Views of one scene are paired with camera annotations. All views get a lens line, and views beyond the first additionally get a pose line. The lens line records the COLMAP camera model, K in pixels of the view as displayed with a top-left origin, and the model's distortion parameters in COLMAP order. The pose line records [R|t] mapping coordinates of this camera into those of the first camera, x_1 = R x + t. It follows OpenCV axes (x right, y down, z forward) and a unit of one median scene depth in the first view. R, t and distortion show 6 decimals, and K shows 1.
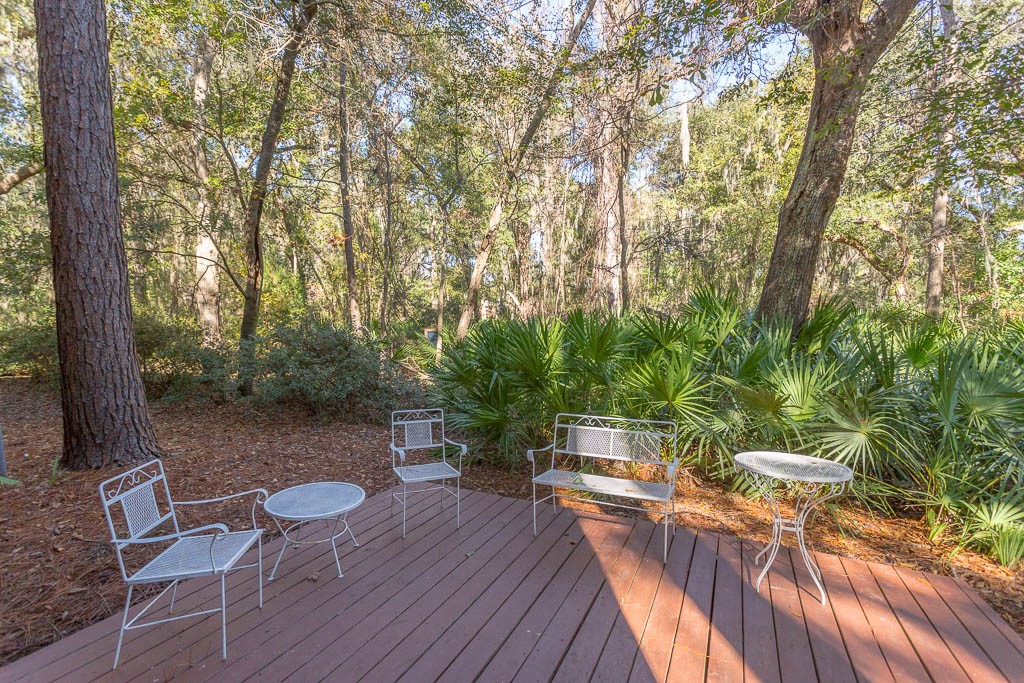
lens RADIAL K [[486.7, 0, 512.0], [0, 486.7, 341.5], [0, 0, 1]] dist [0.000842, 0.000058]
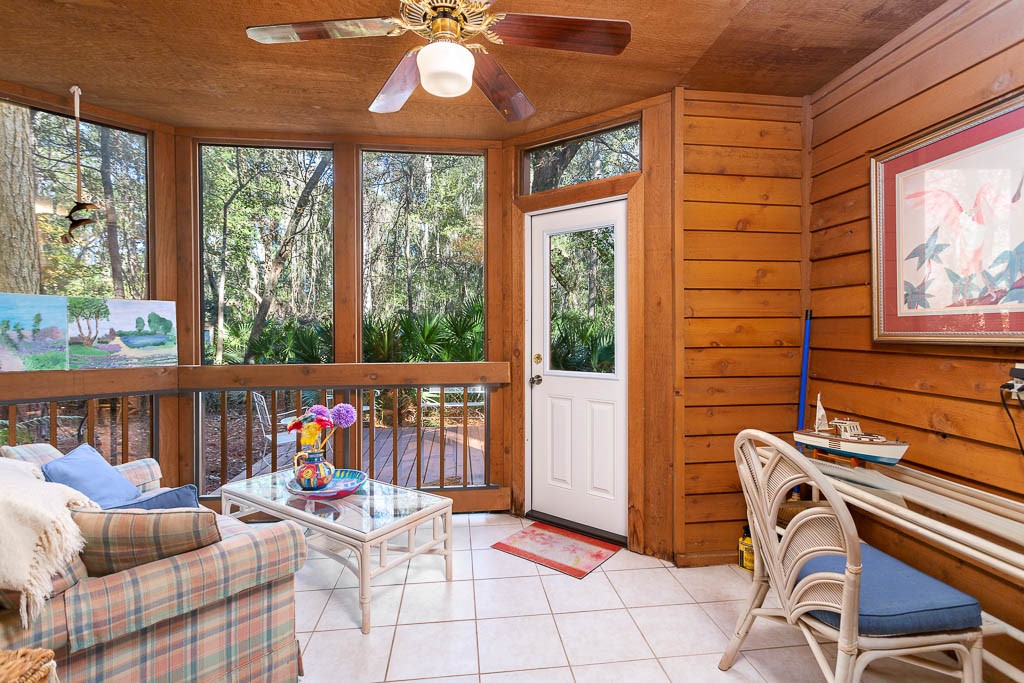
lens RADIAL K [[486.7, 0, 512.0], [0, 486.7, 341.5], [0, 0, 1]] dist [0.000842, 0.000058]
pose [[0.854246, -0.012045, 0.519729, -0.461009], [0.012383, 0.999919, 0.002820, 0.031250], [-0.519721, 0.004027, 0.854326, -0.561074]]
